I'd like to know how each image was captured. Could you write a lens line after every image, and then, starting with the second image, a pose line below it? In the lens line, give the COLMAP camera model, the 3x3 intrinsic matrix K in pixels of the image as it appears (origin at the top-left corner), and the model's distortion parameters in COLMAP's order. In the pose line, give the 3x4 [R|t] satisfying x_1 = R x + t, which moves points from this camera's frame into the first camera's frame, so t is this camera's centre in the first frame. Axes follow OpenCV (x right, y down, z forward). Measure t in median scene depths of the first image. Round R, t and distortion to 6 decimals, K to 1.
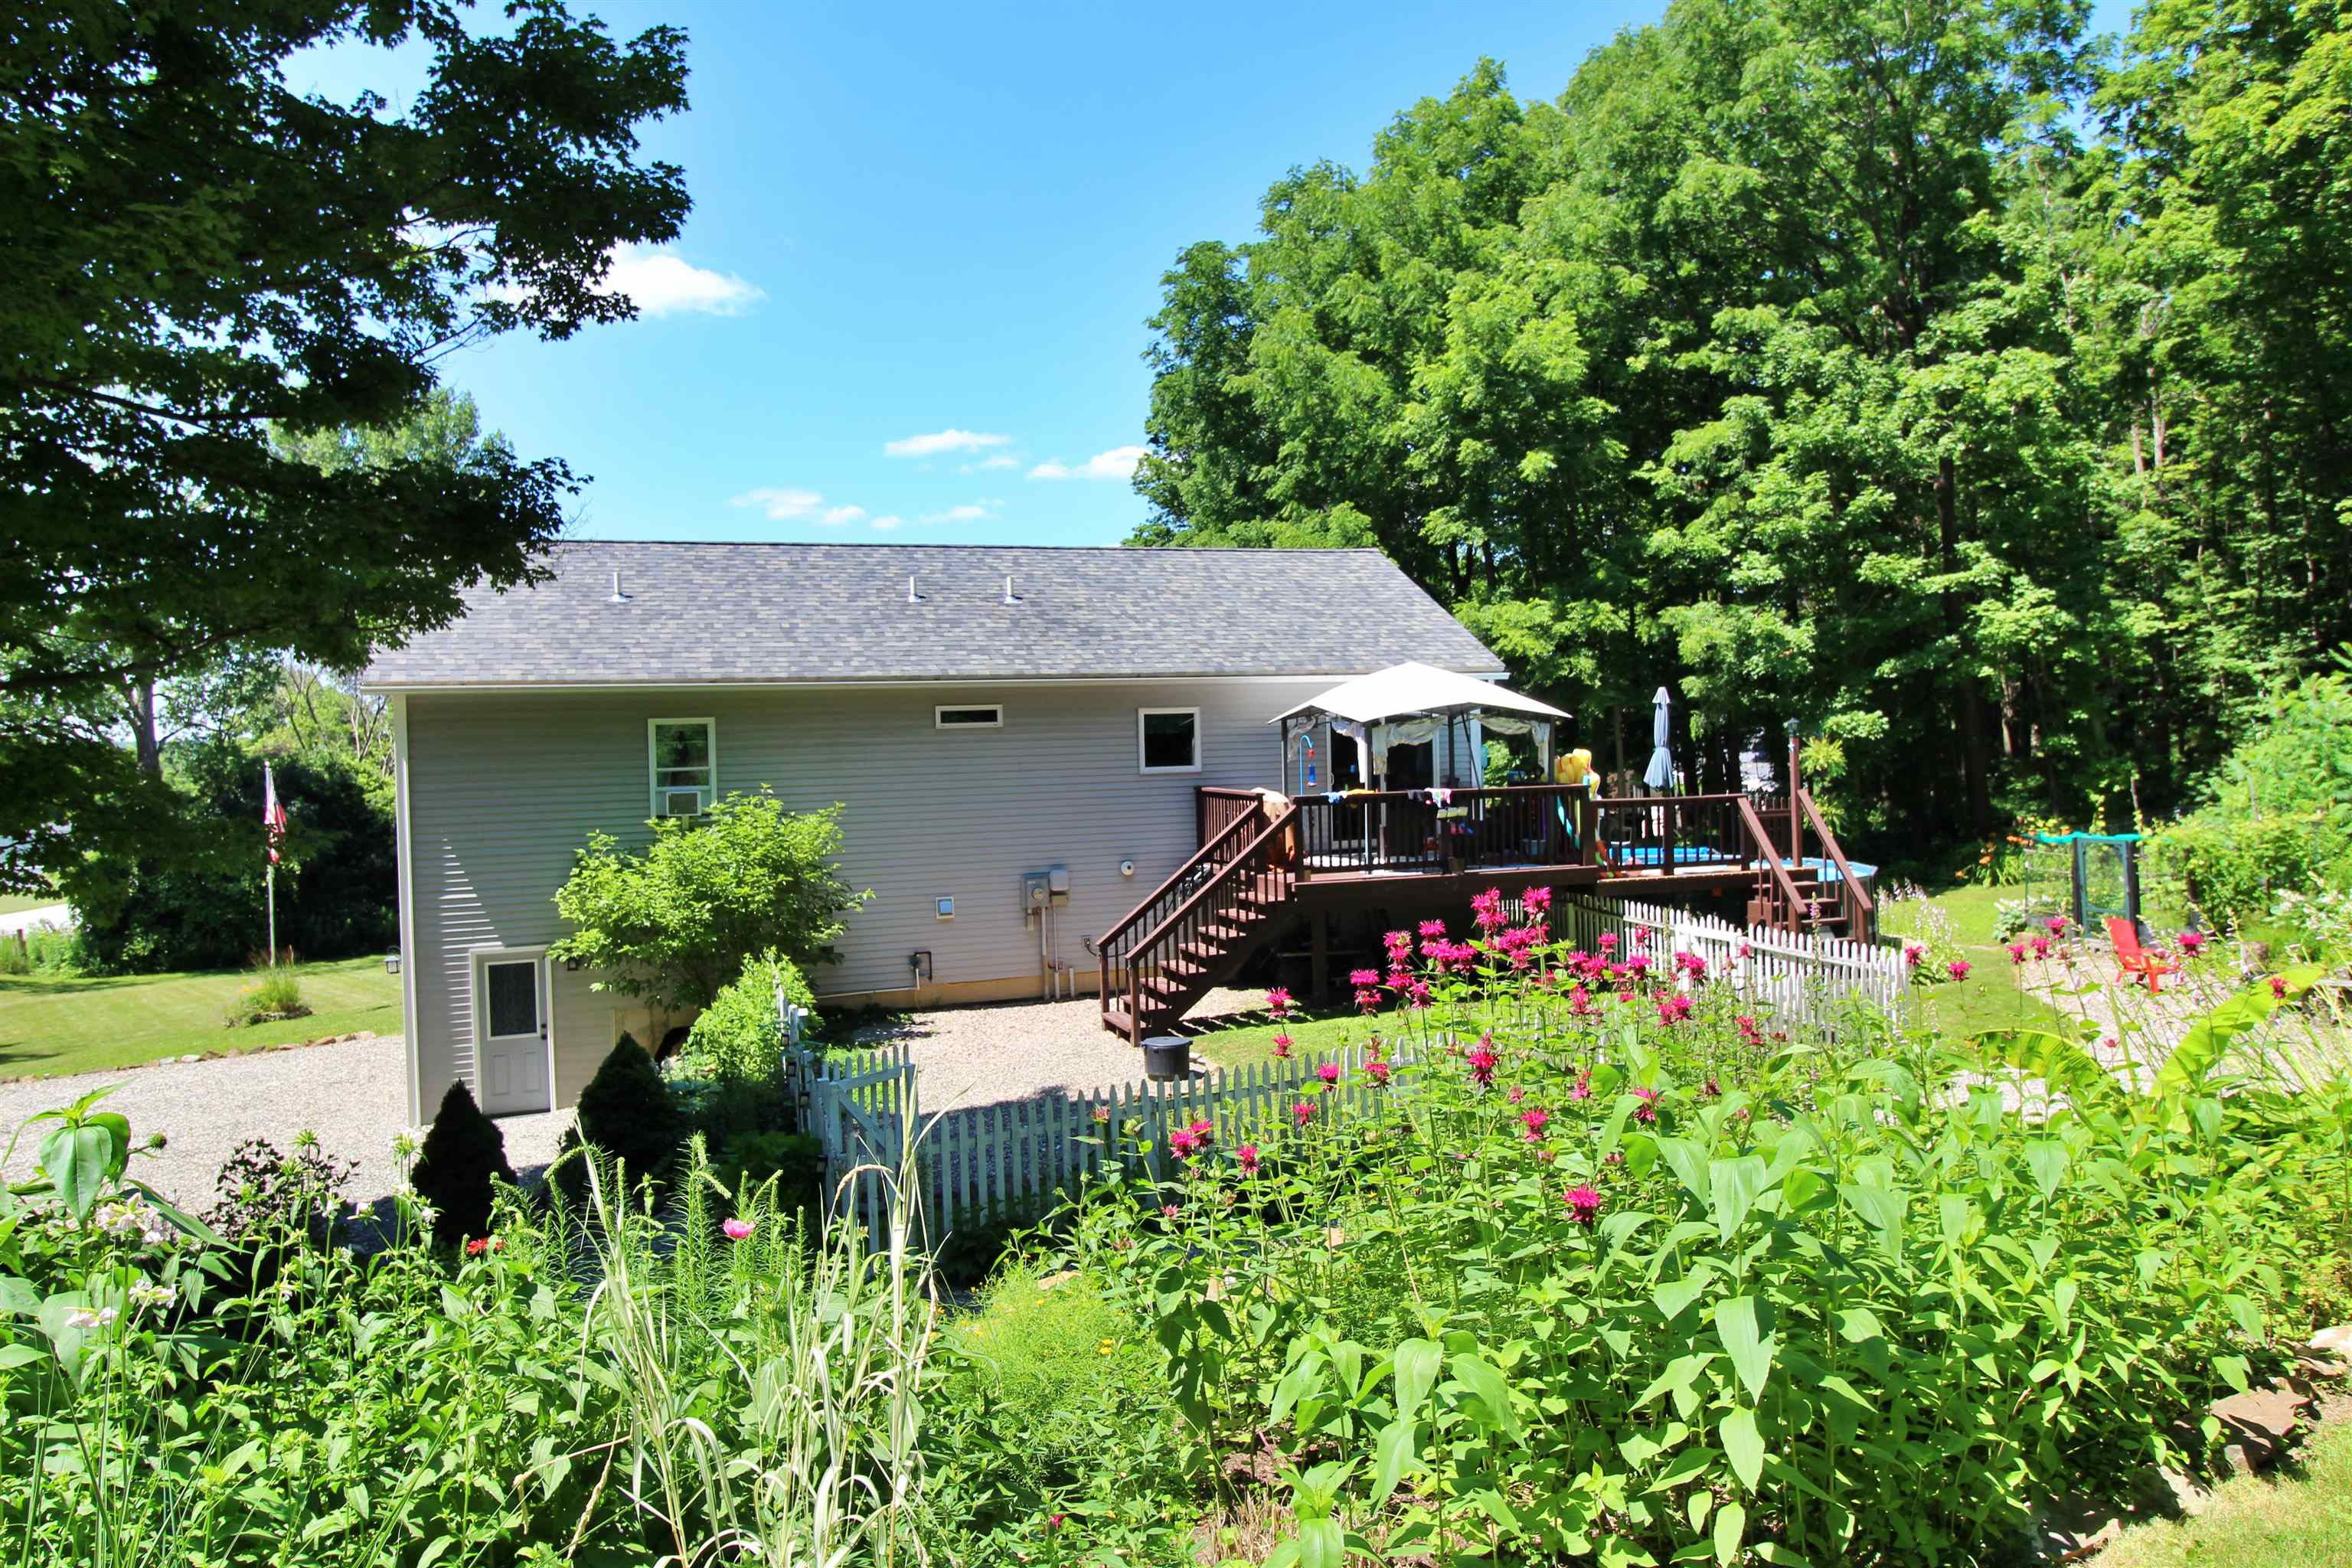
lens RADIAL K [[1729.1, 0, 1176.0], [0, 1729.1, 784.0], [0, 0, 1]] dist [0.031104, 0.000998]
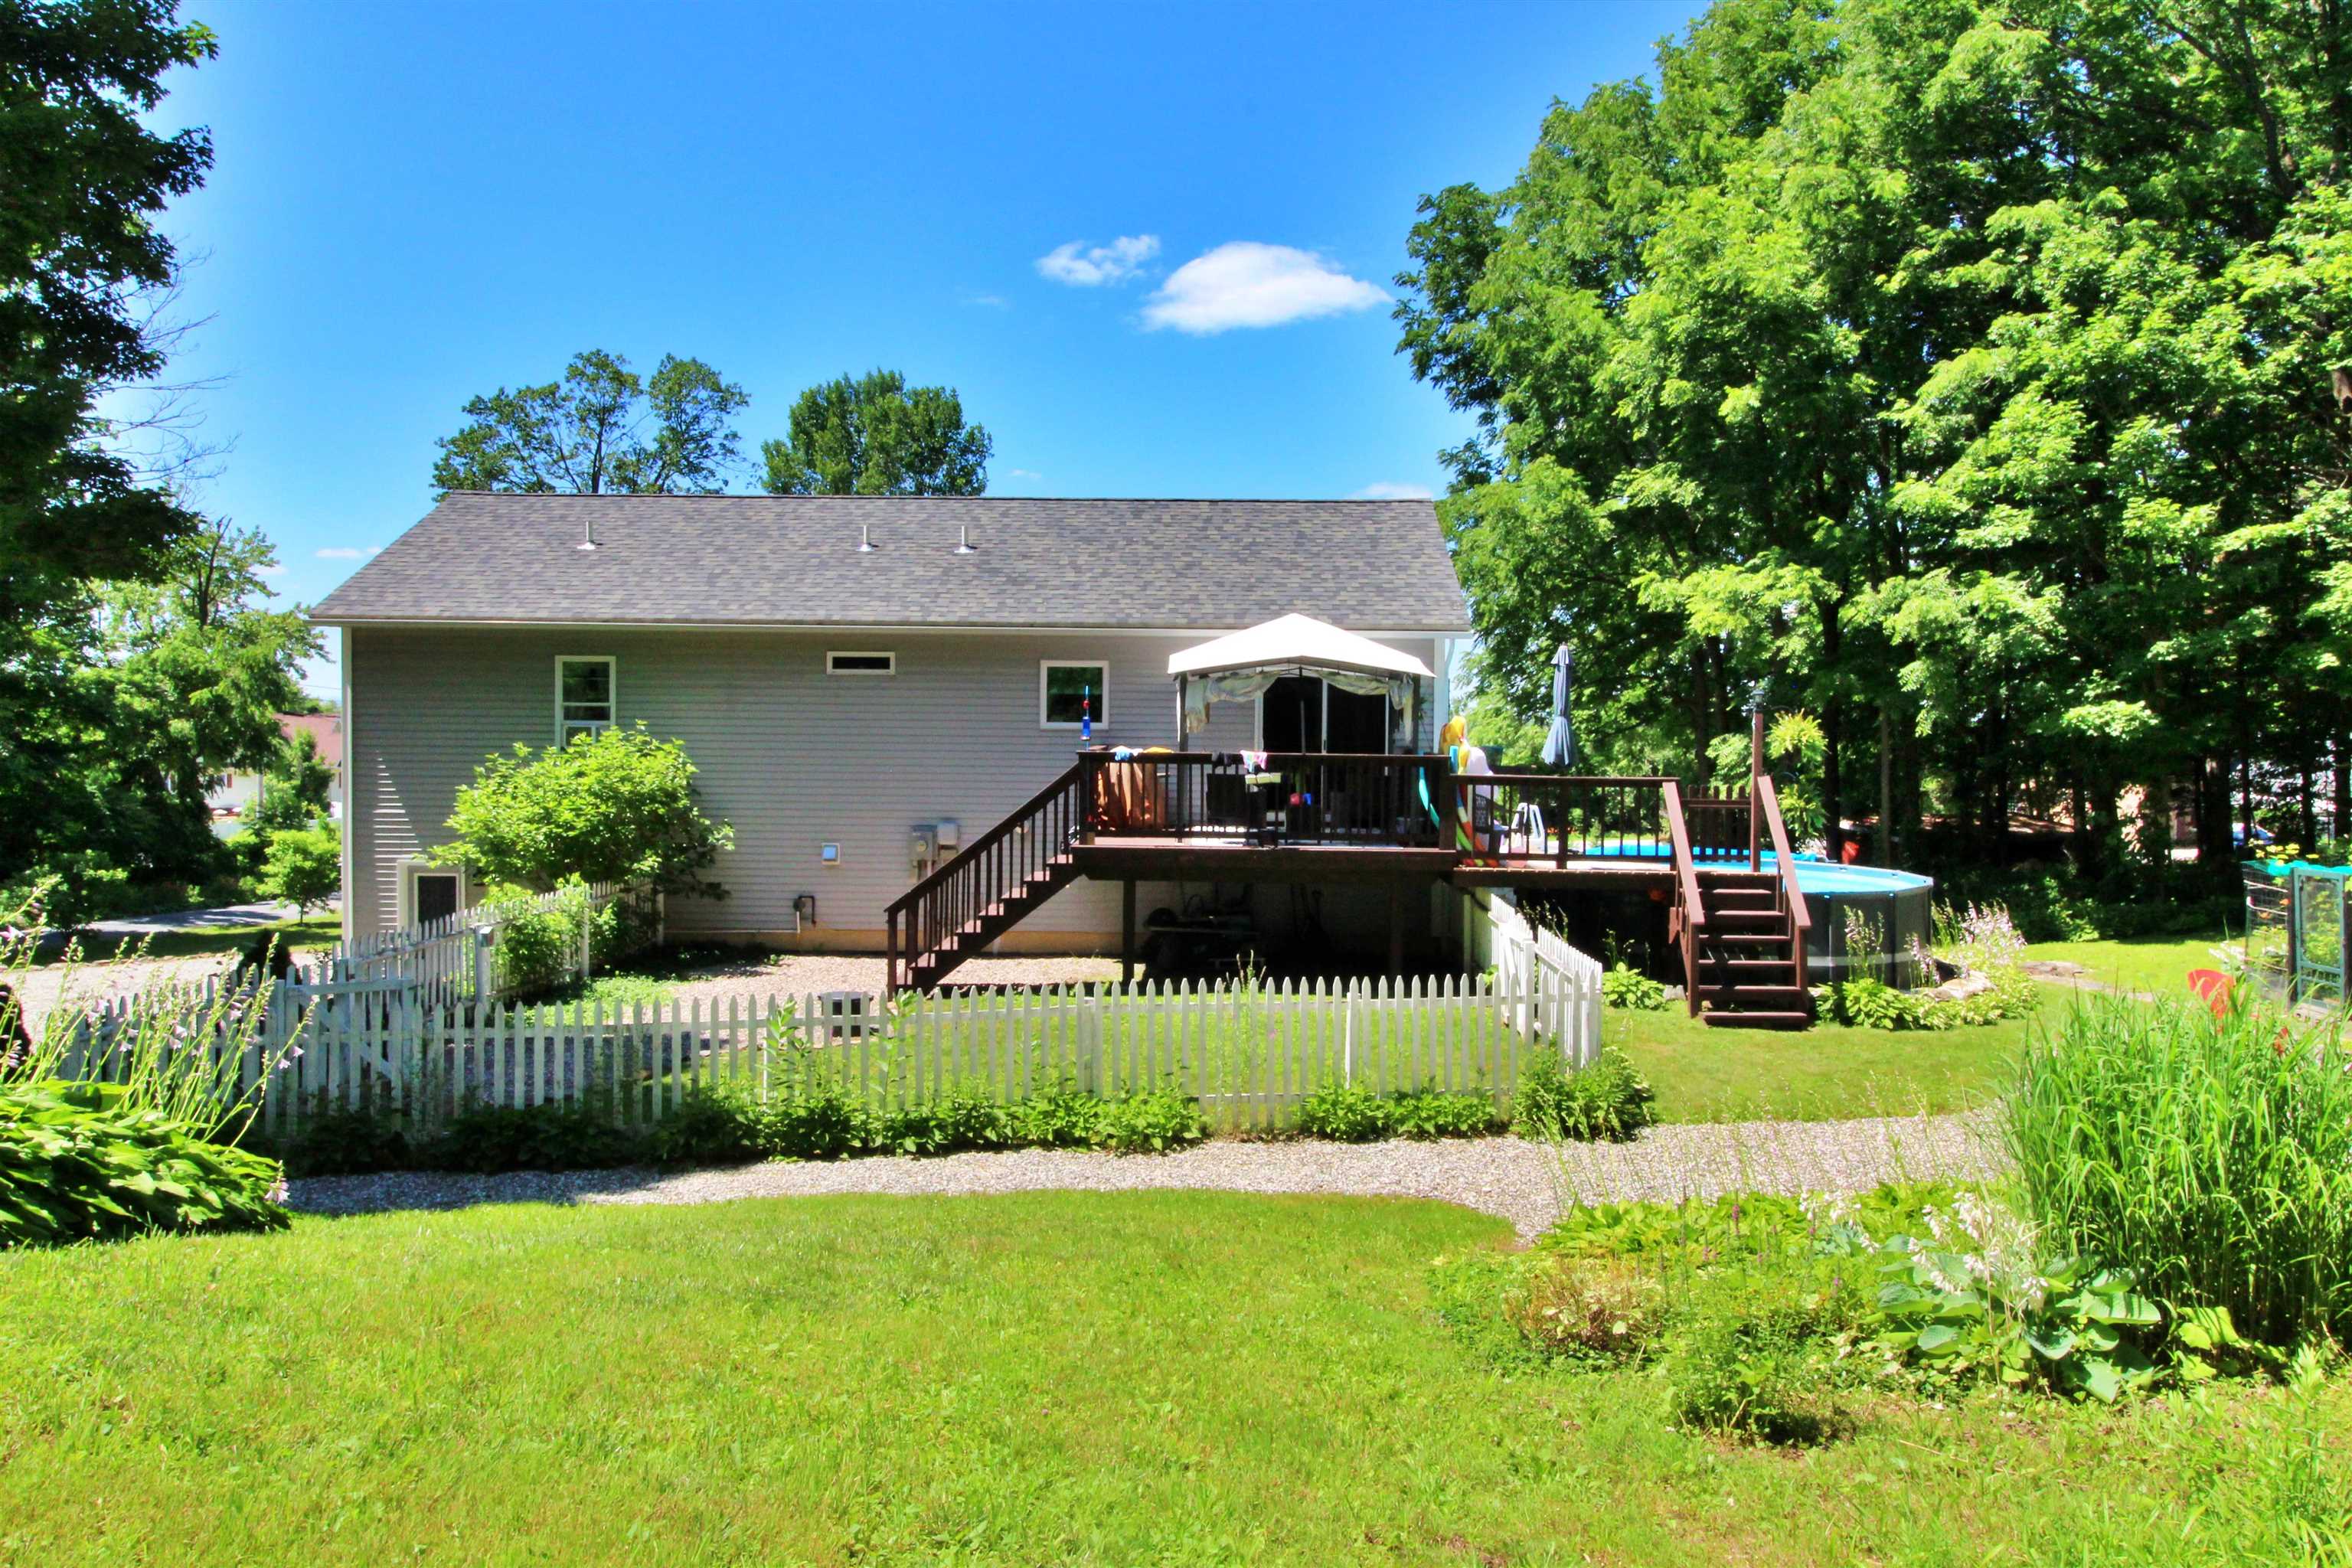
lens RADIAL K [[1695.5, 0, 1169.0], [0, 1695.5, 865.7], [0, 0, 1]] dist [0.000322, 0.002769]
pose [[0.932263, 0.064859, -0.355919, 0.256629], [-0.045814, 0.997043, 0.061690, 0.005642], [0.358868, -0.041205, 0.932479, 0.097730]]
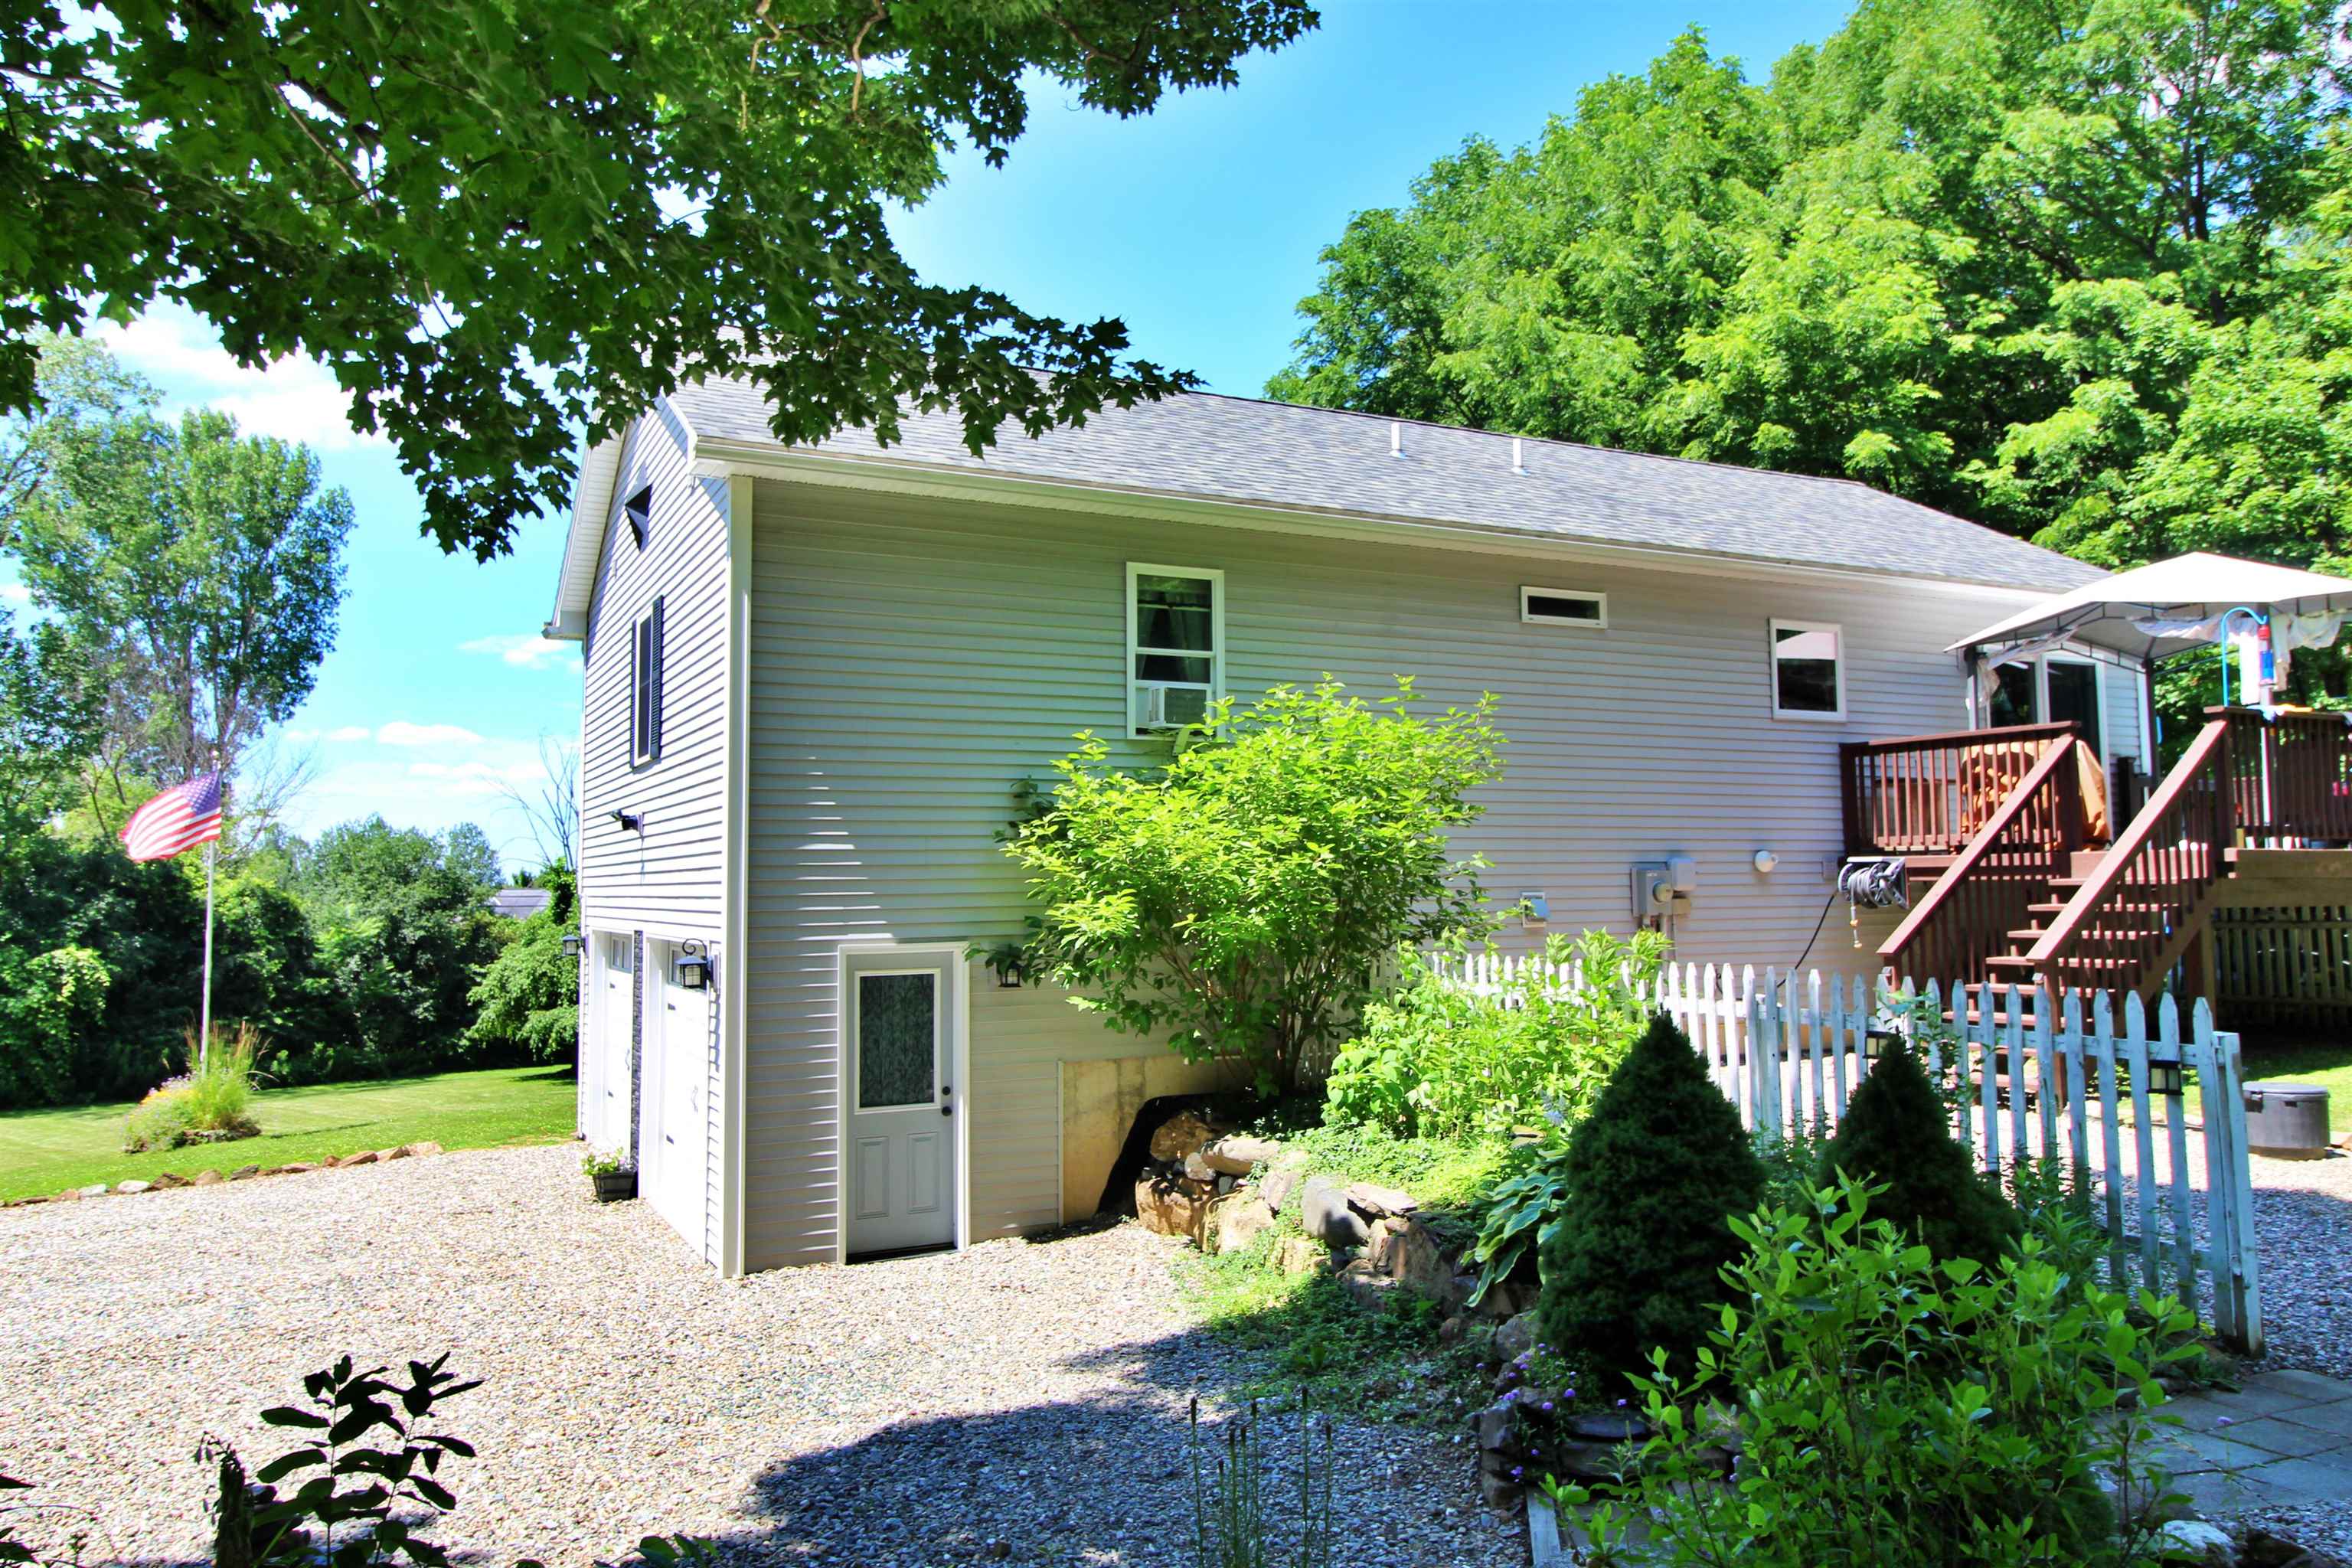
lens RADIAL K [[1729.1, 0, 1176.0], [0, 1729.1, 784.0], [0, 0, 1]] dist [0.031104, 0.000998]
pose [[0.990132, 0.023673, 0.138125, -0.222454], [-0.009104, 0.994413, -0.105168, 0.059711], [-0.139843, 0.102873, 0.984815, 0.260190]]
